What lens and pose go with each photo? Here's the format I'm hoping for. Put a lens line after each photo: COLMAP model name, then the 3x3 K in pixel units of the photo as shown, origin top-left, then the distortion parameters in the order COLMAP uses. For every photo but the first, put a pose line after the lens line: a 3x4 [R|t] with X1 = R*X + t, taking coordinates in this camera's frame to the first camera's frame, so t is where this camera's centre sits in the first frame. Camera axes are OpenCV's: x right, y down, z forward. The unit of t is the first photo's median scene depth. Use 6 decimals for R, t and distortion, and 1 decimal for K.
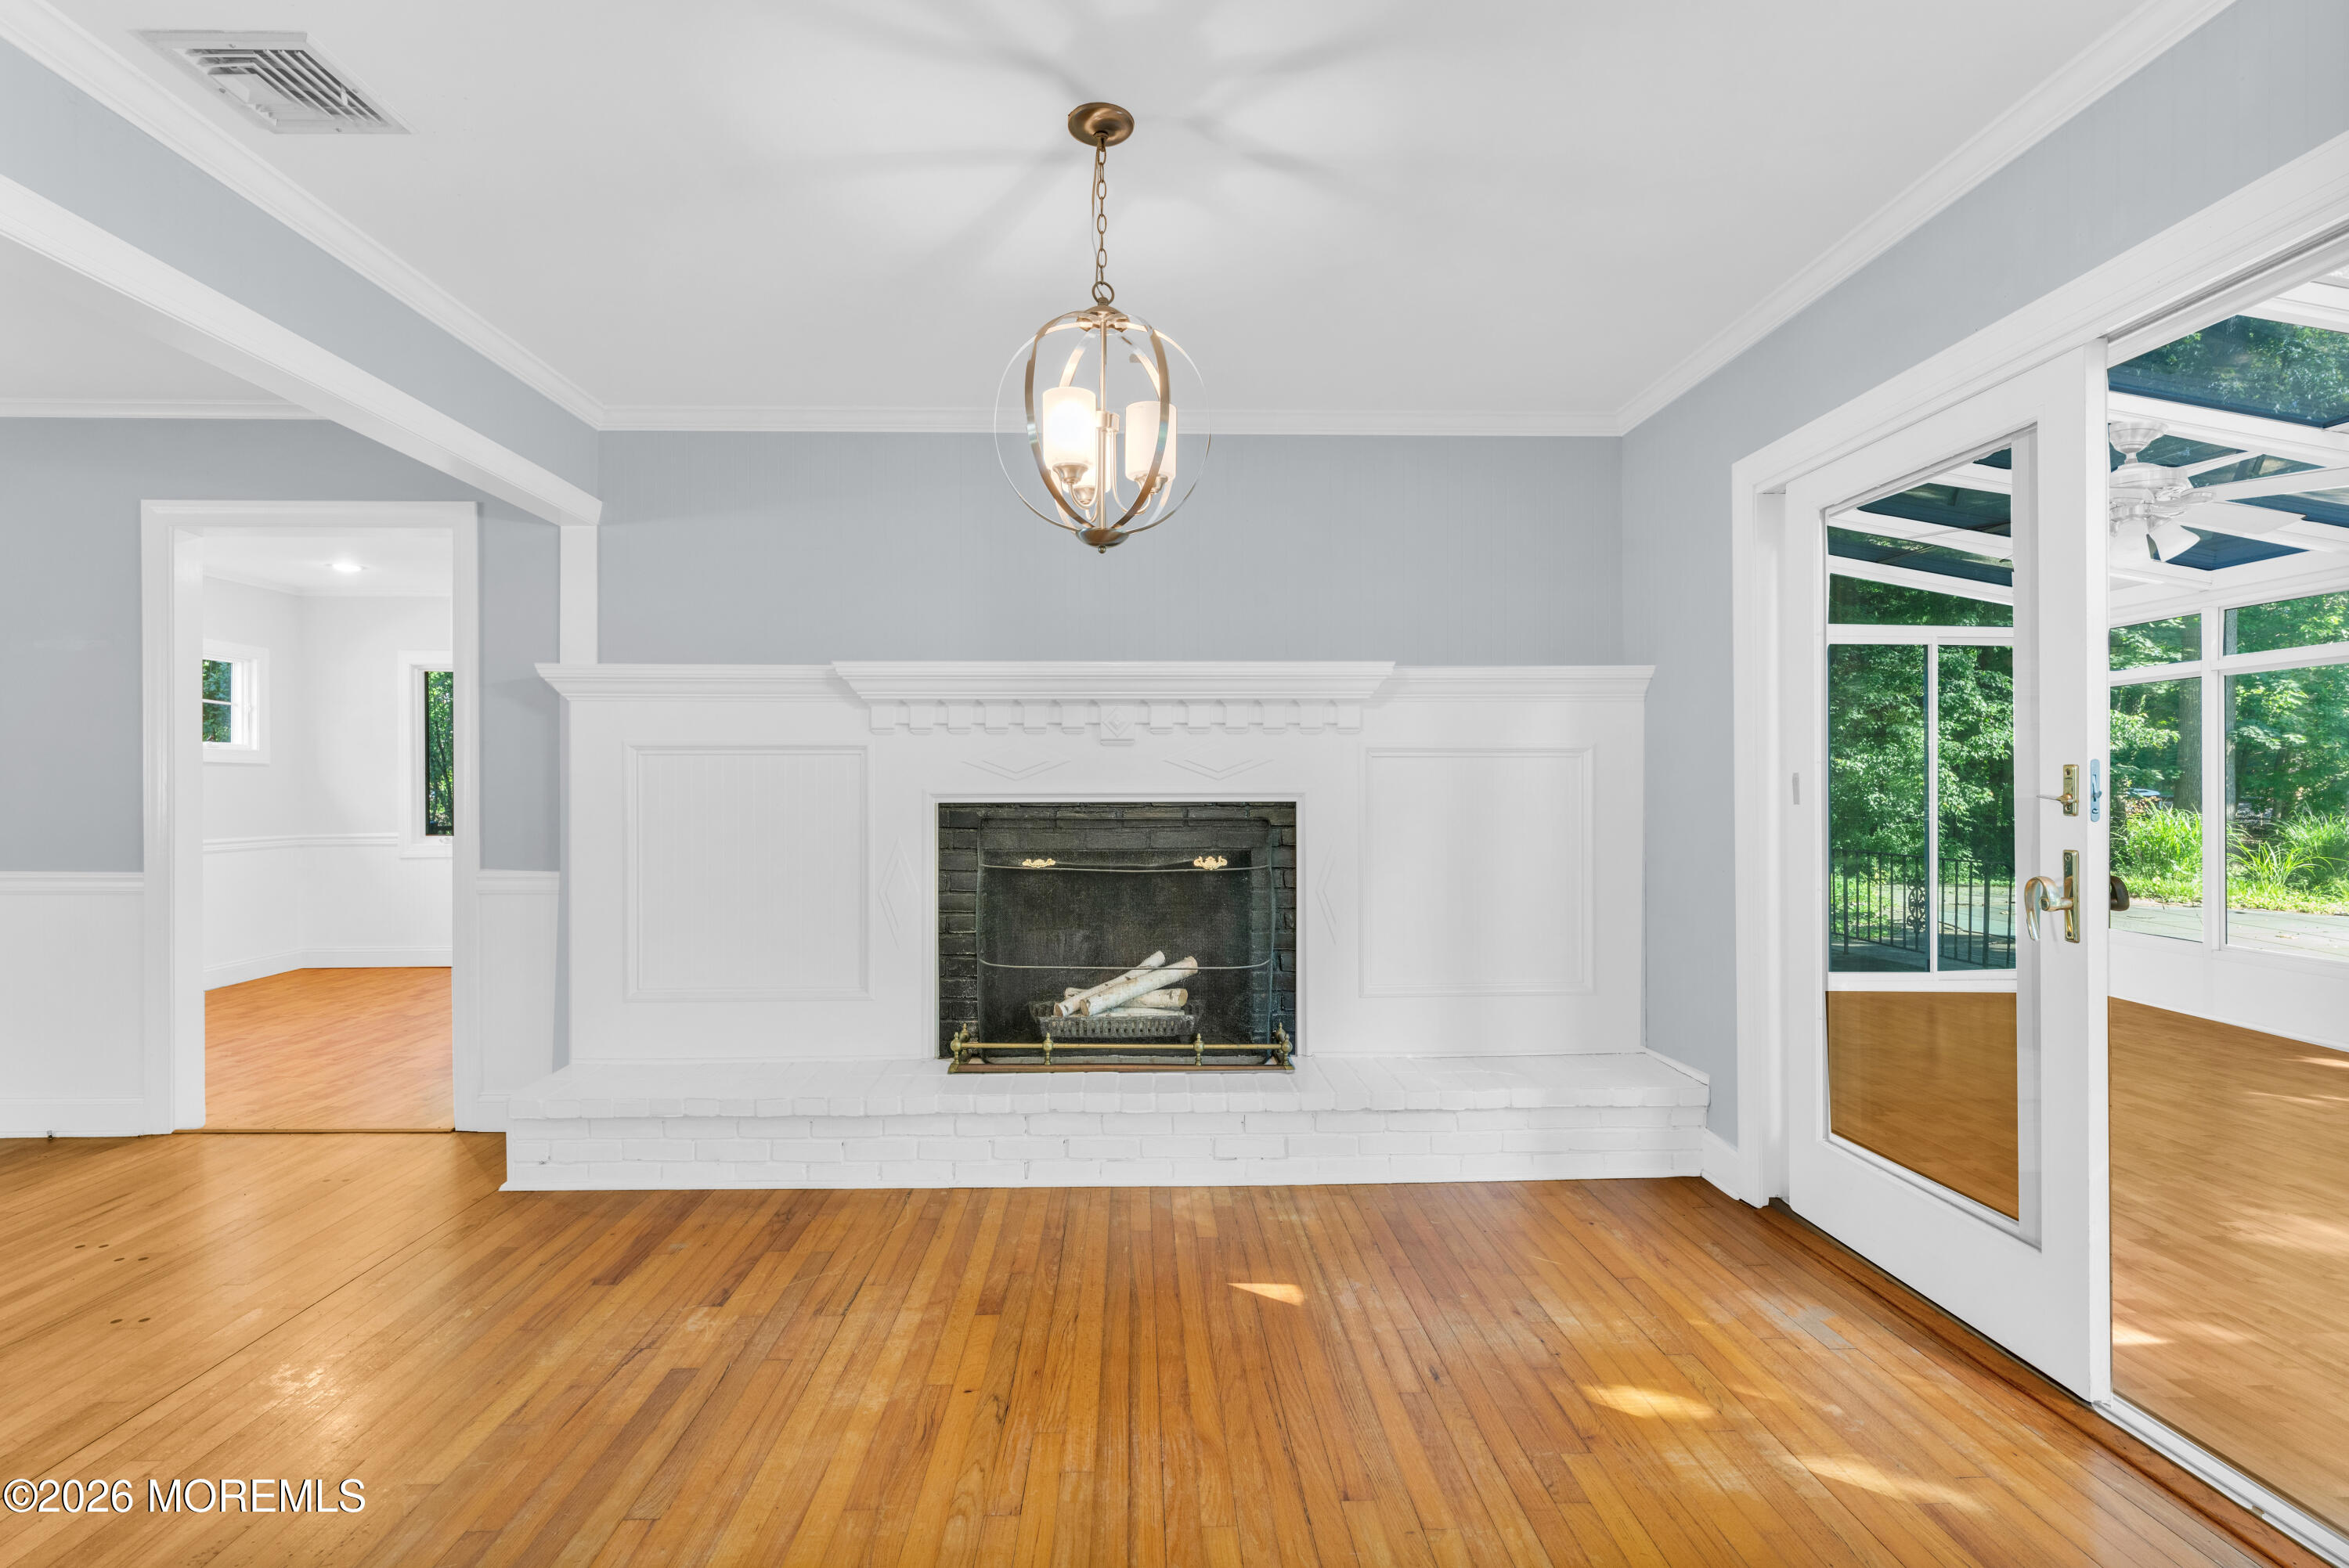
lens RADIAL K [[1092.5, 0, 1168.0], [0, 1092.5, 789.6], [0, 0, 1]] dist [-0.004149, -0.000367]
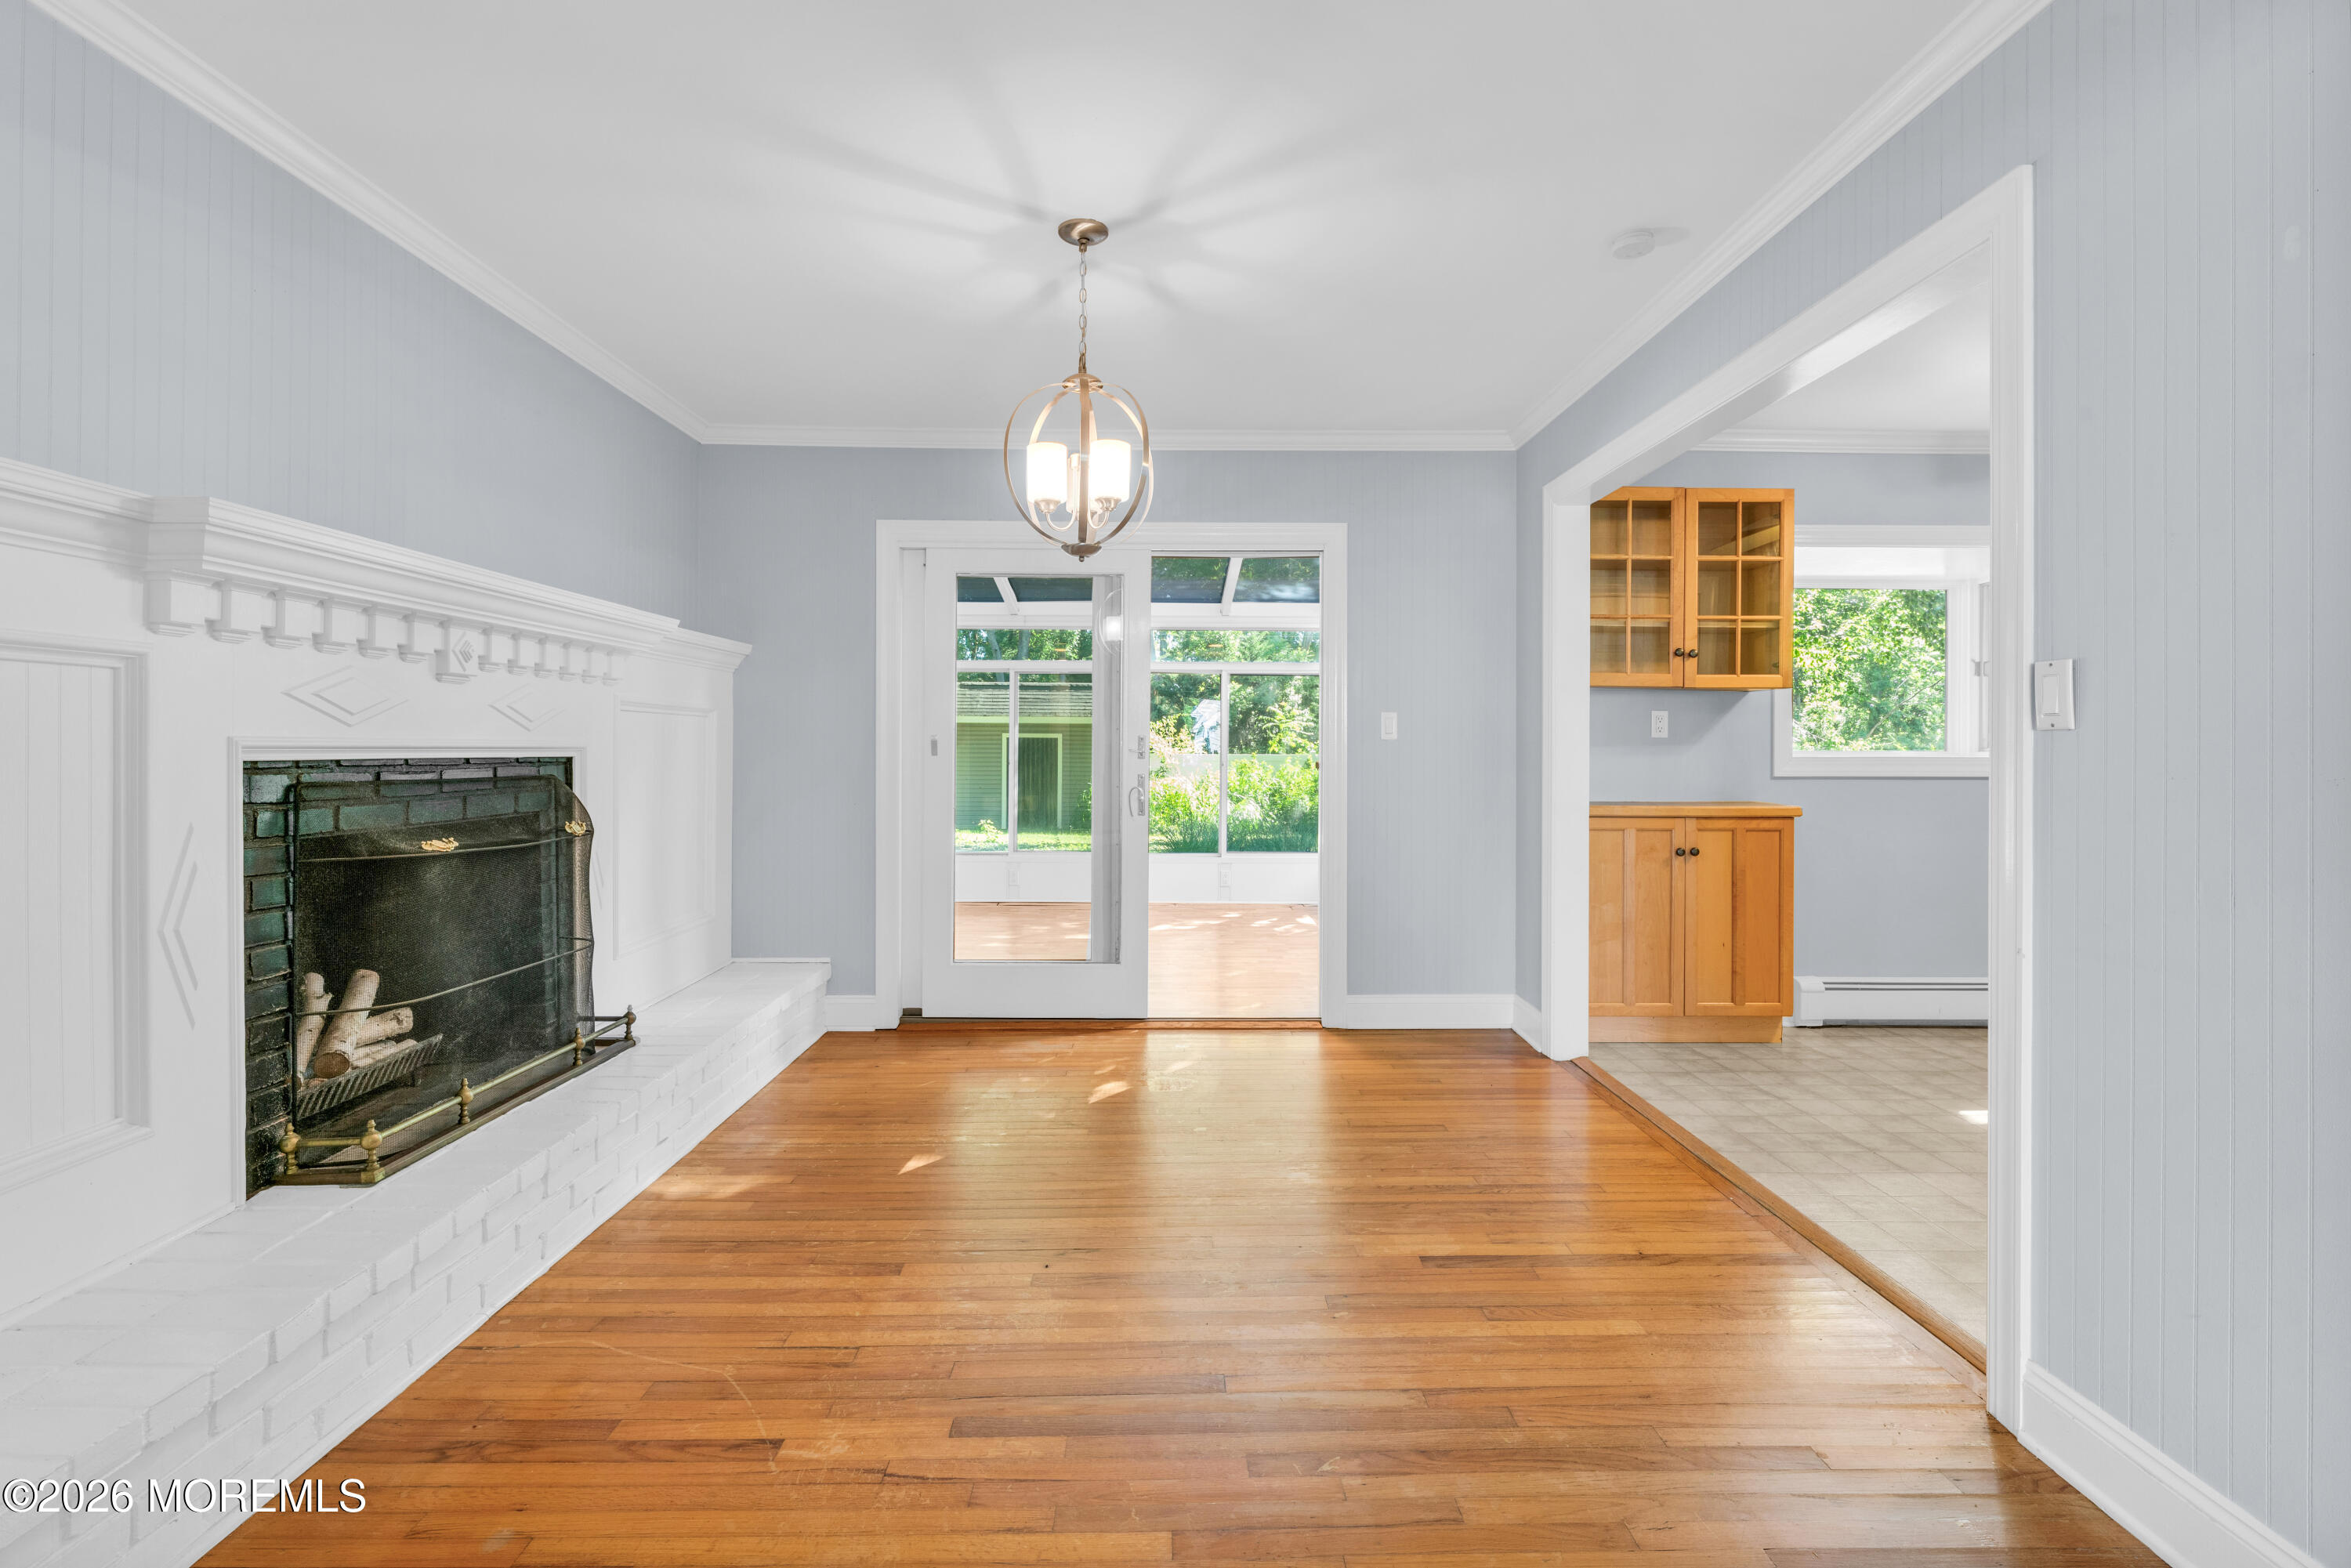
lens RADIAL K [[1093.5, 0, 1162.6], [0, 1093.5, 750.3], [0, 0, 1]] dist [-0.004149, -0.000367]
pose [[0.029683, 0.000154, 0.999559, -0.955814], [-0.003374, 0.999994, -0.000054, 0.005627], [-0.999554, -0.003371, 0.029683, 0.607427]]
